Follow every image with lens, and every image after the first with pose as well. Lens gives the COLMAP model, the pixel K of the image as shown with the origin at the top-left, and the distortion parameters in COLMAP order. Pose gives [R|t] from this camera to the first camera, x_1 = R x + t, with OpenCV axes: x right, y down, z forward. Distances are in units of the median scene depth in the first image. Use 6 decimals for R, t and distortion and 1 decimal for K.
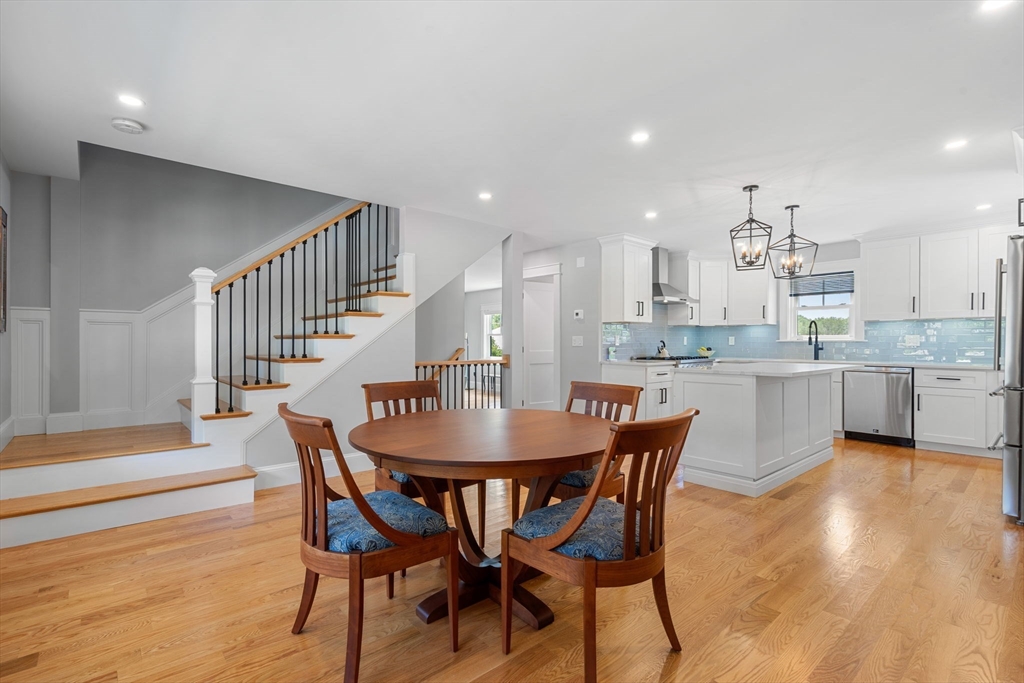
lens RADIAL K [[475.6, 0, 512.0], [0, 475.6, 341.5], [0, 0, 1]] dist [0.007798, 0.000022]
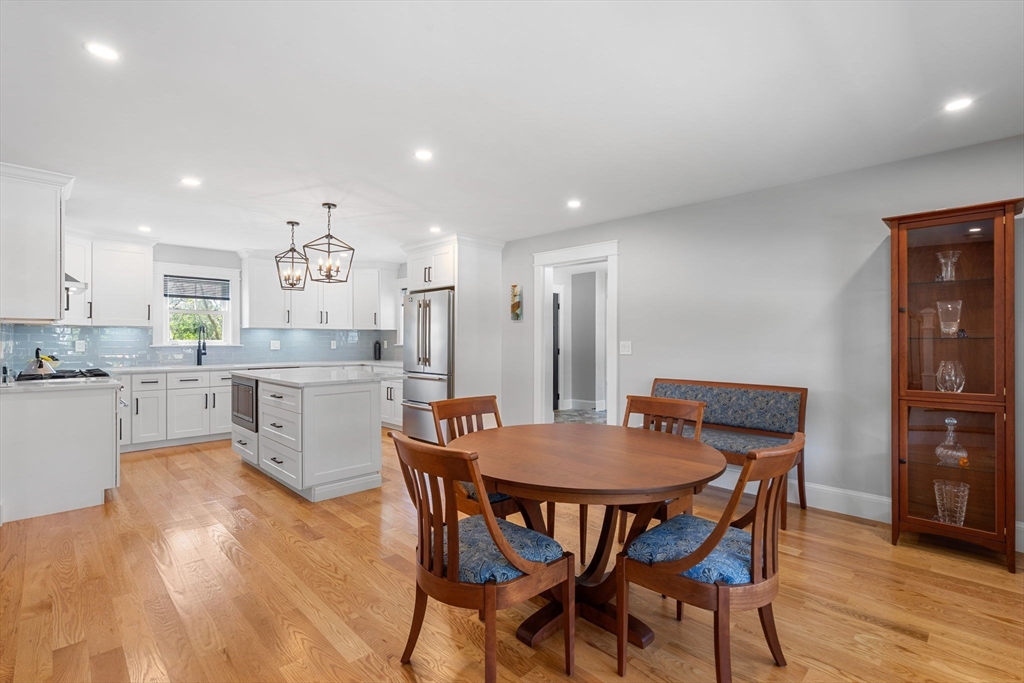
lens RADIAL K [[474.4, 0, 504.9], [0, 474.4, 339.4], [0, 0, 1]] dist [-0.004860, 0.000137]
pose [[-0.025727, 0.000652, 0.999669, -0.369540], [-0.003862, 0.999992, -0.000752, -0.017078], [-0.999662, -0.003880, -0.025724, 0.421790]]
